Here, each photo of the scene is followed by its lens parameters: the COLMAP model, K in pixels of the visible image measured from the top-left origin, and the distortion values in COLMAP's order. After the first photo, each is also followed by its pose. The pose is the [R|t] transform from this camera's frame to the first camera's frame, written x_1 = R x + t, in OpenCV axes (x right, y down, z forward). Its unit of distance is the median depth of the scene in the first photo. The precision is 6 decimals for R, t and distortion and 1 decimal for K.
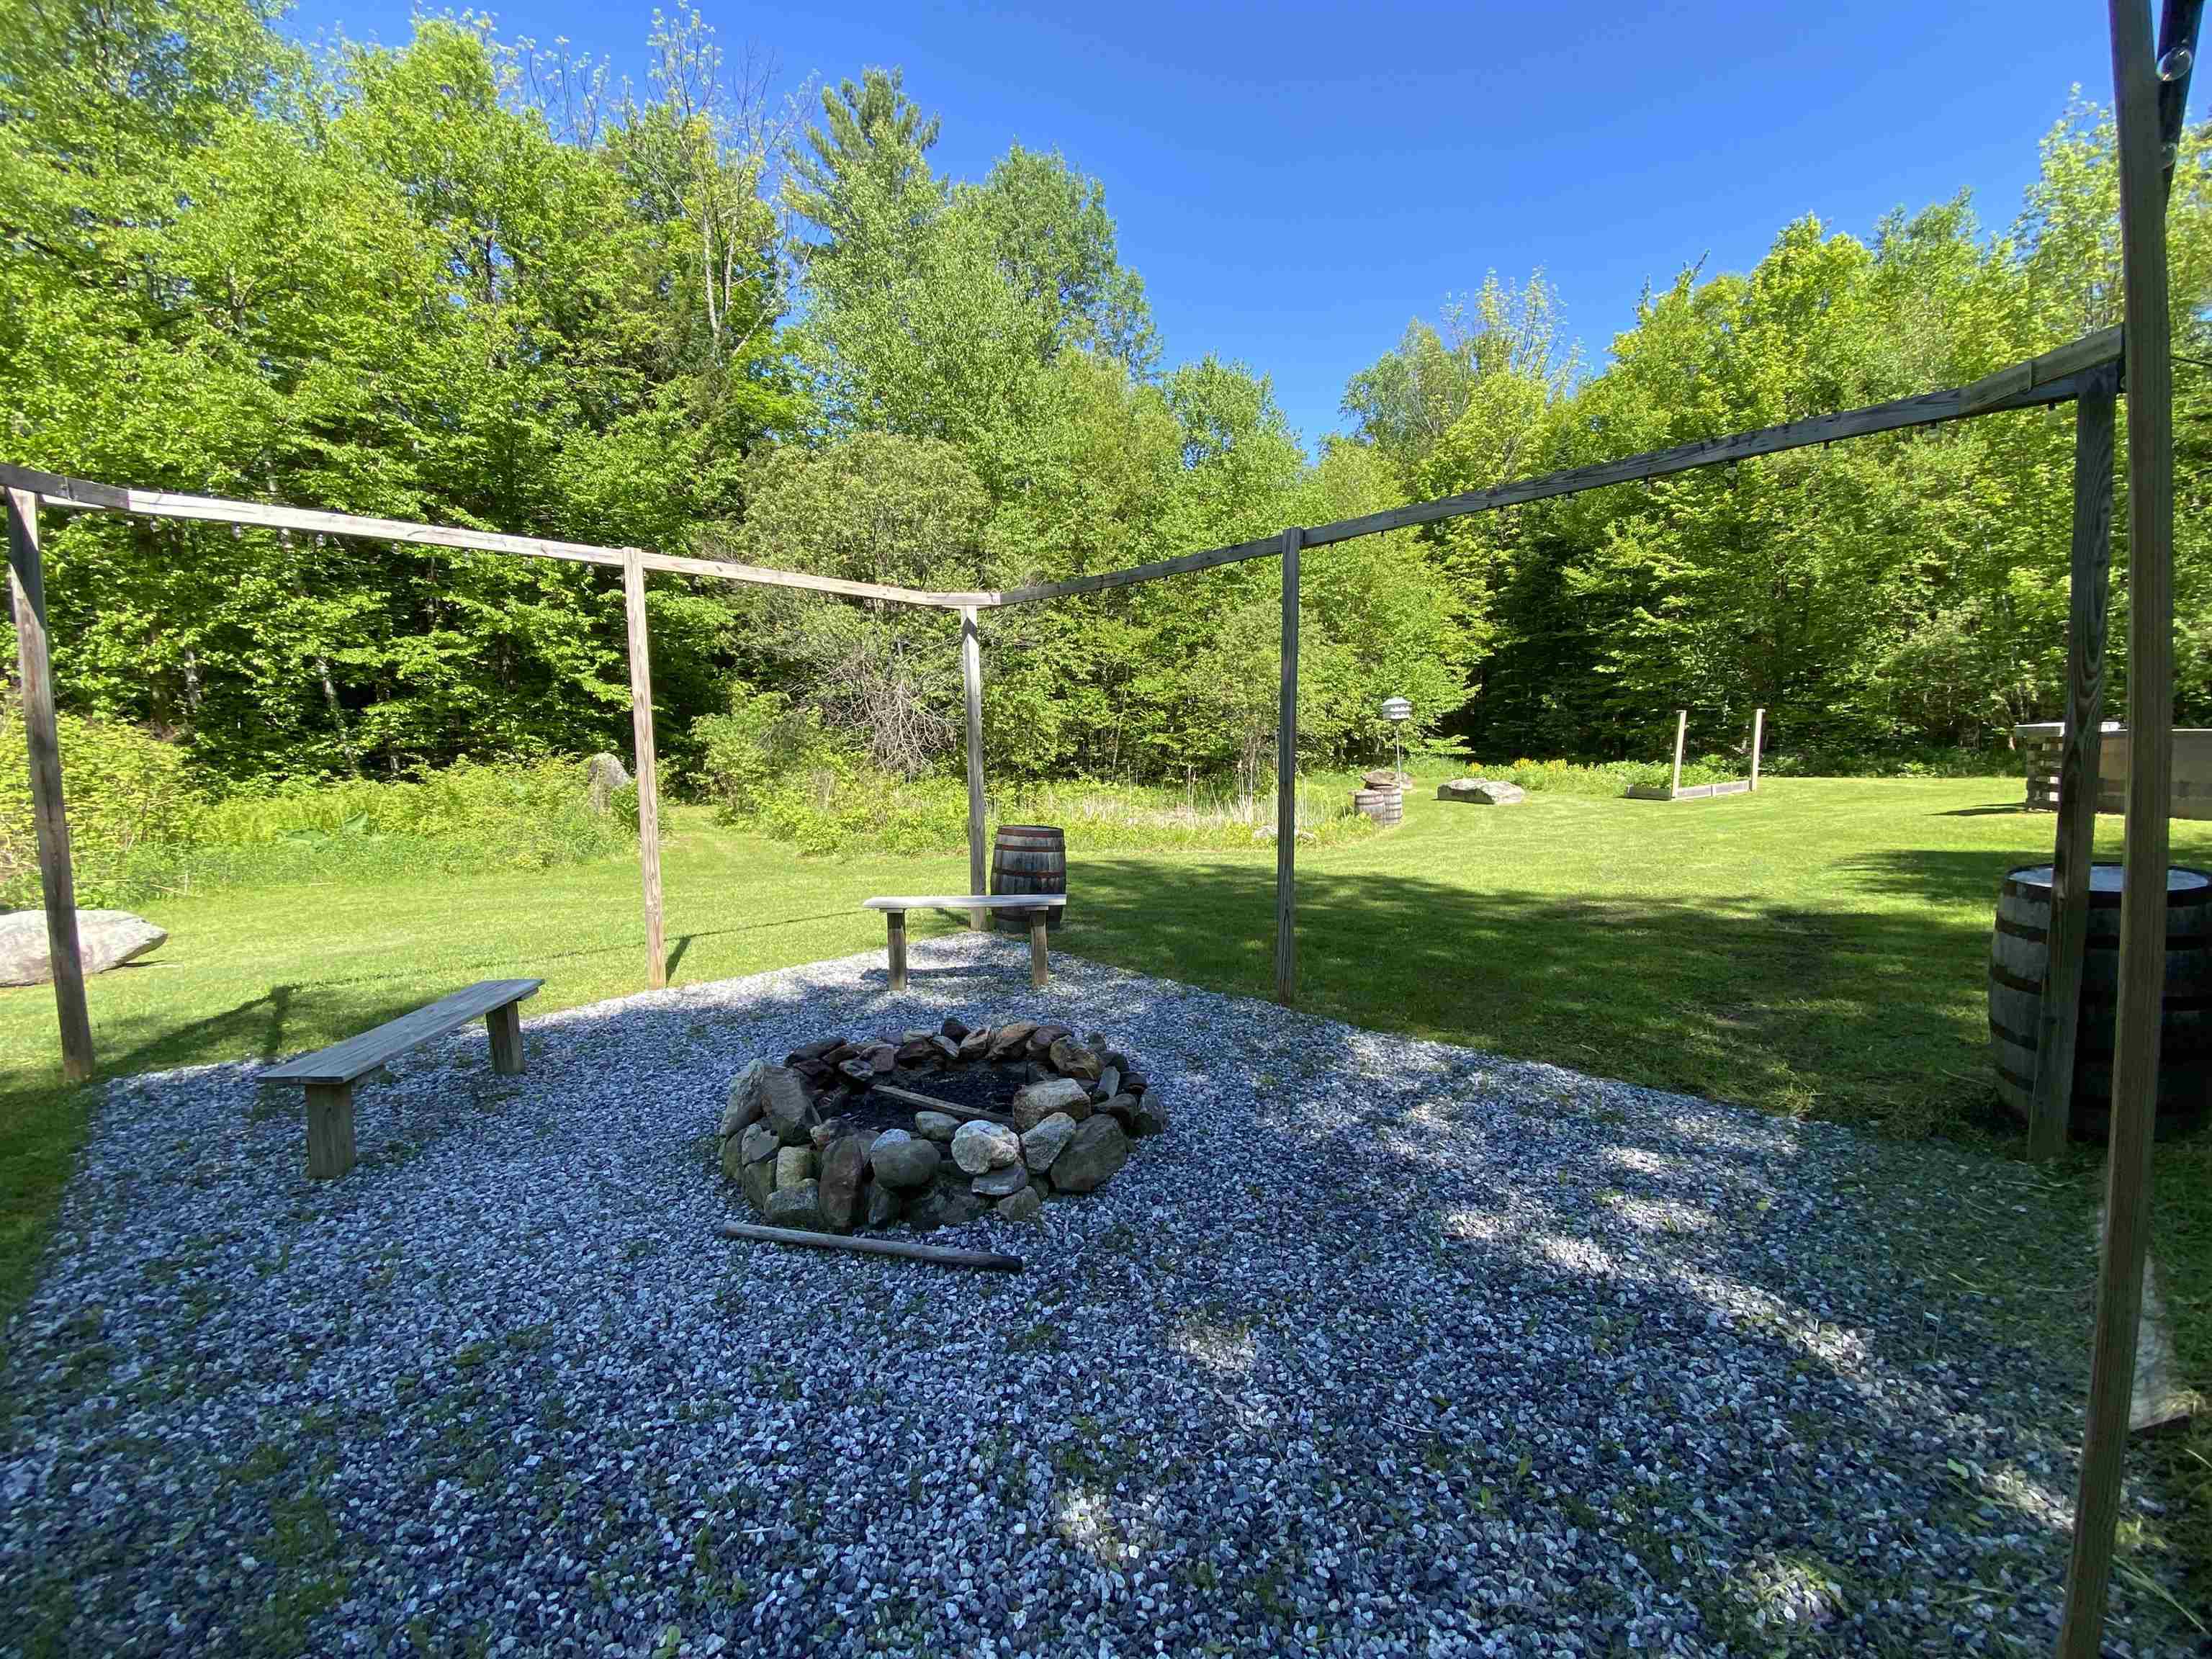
lens RADIAL K [[869.9, 0, 1092.1], [0, 869.9, 824.4], [0, 0, 1]] dist [0.001025, -0.000002]
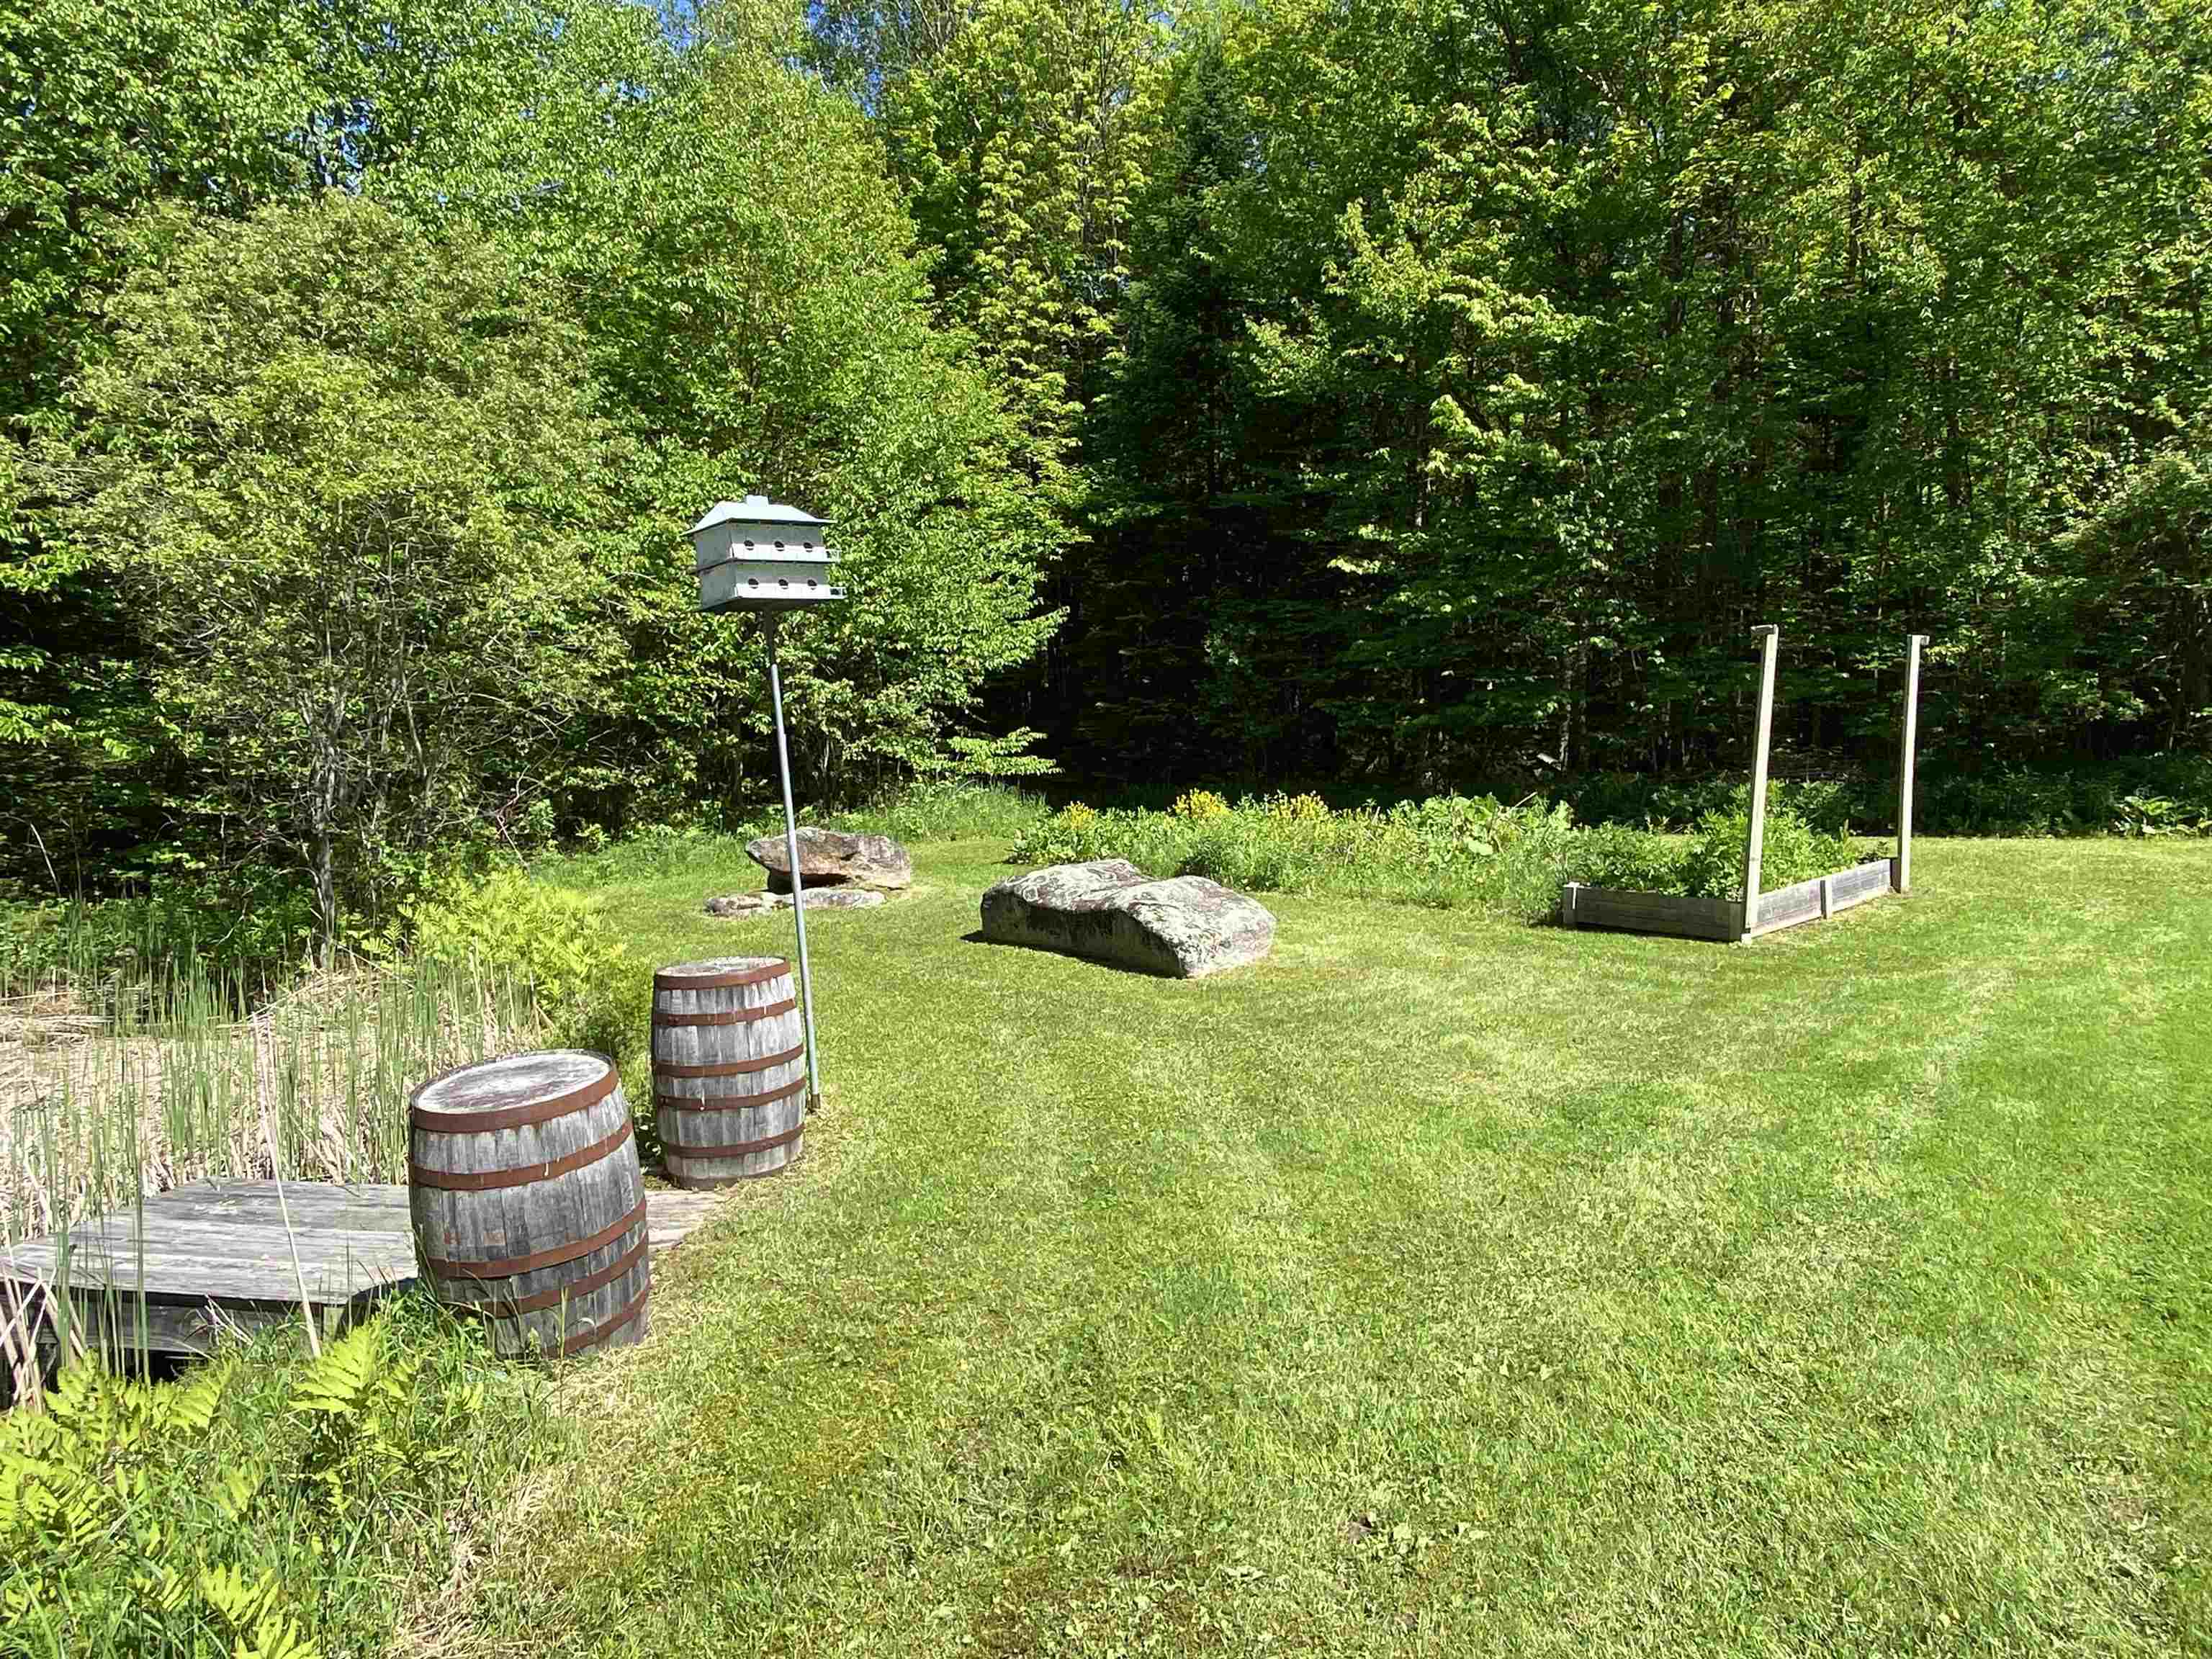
lens RADIAL K [[1418.0, 0, 1106.0], [0, 1418.0, 829.5], [0, 0, 1]] dist [-0.002049, -0.000822]
pose [[0.893948, -0.027884, 0.447302, 0.178189], [0.044249, 0.998678, -0.026178, -0.040936], [-0.445980, 0.043194, 0.894000, 0.443095]]
